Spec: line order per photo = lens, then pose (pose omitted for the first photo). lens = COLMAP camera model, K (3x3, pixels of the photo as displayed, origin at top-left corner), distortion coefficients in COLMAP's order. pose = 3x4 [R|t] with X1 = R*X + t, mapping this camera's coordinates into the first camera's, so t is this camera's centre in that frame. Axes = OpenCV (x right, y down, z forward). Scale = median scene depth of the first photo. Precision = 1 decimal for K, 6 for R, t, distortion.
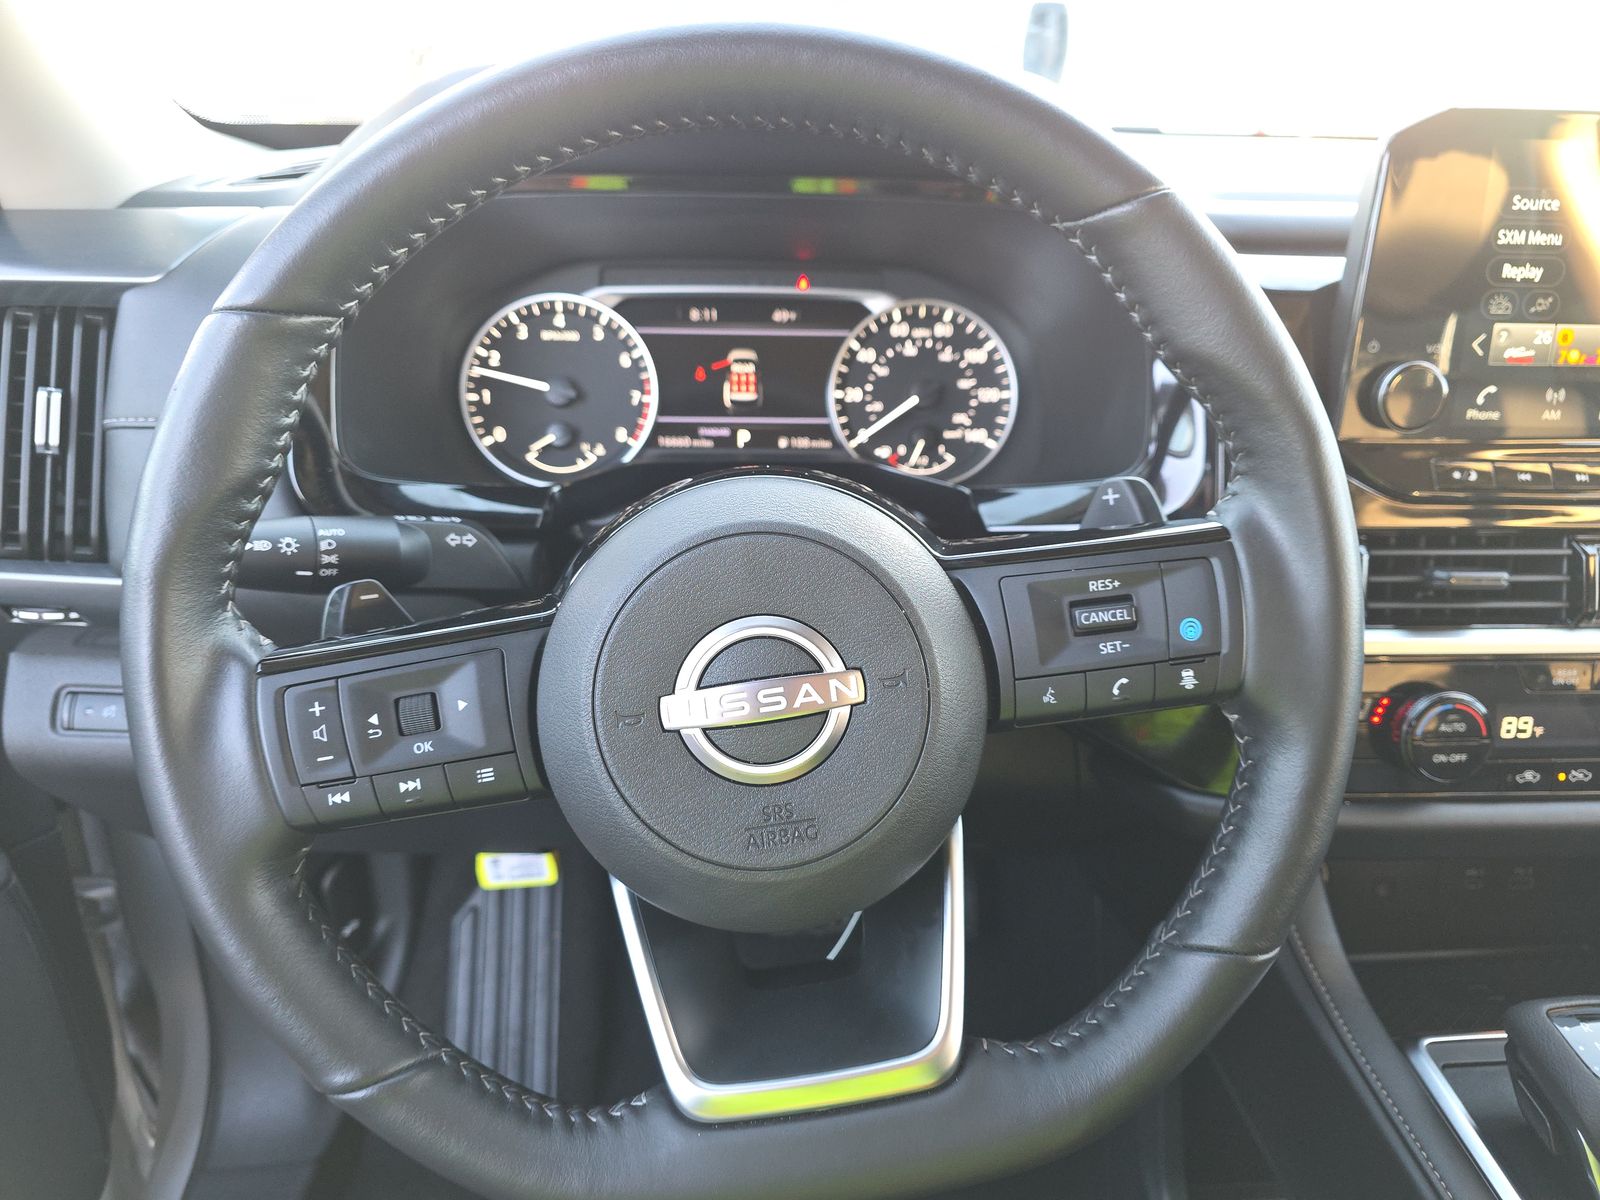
lens RADIAL K [[1076.5, 0, 806.9], [0, 1076.5, 595.9], [0, 0, 1]] dist [0.012741, -0.004795]
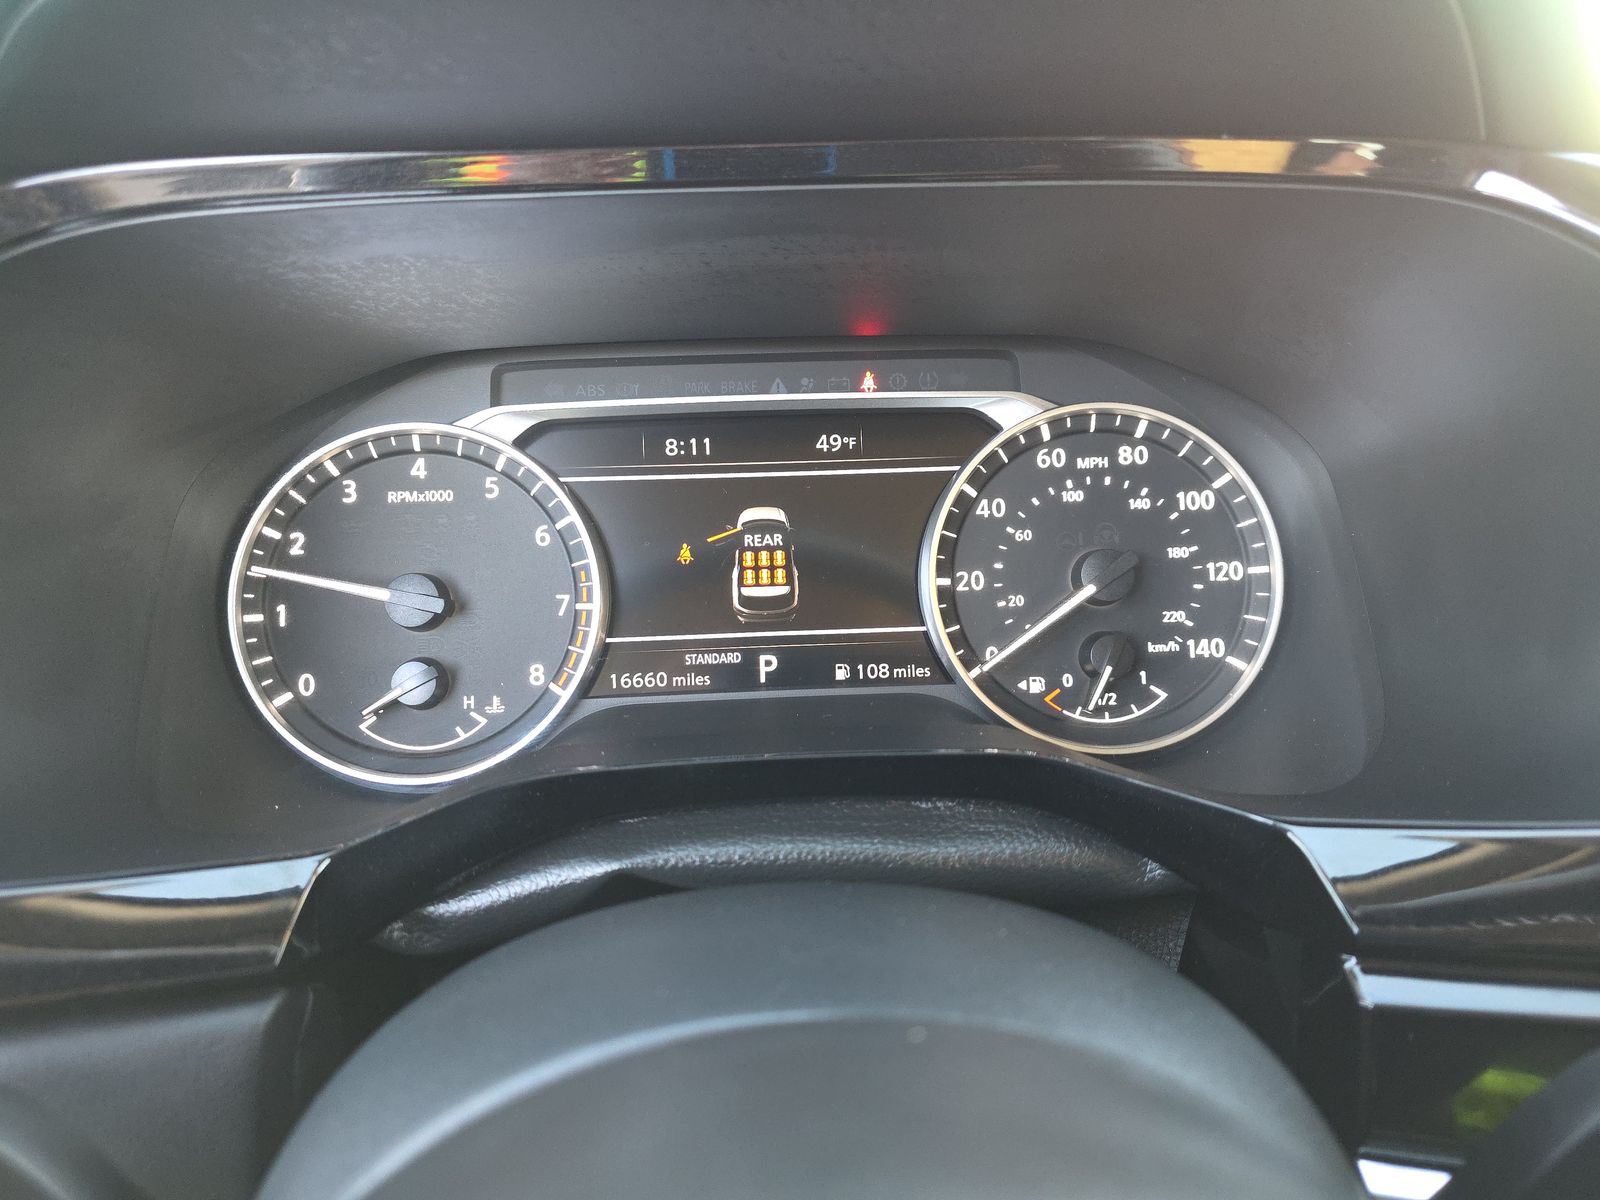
lens RADIAL K [[1076.5, 0, 795.3], [0, 1076.5, 602.4], [0, 0, 1]] dist [0.012741, -0.004795]
pose [[0.998697, -0.037396, -0.034721, -0.025460], [0.033625, 0.994061, -0.103495, -0.124365], [0.038385, 0.102193, 0.994024, 0.469612]]
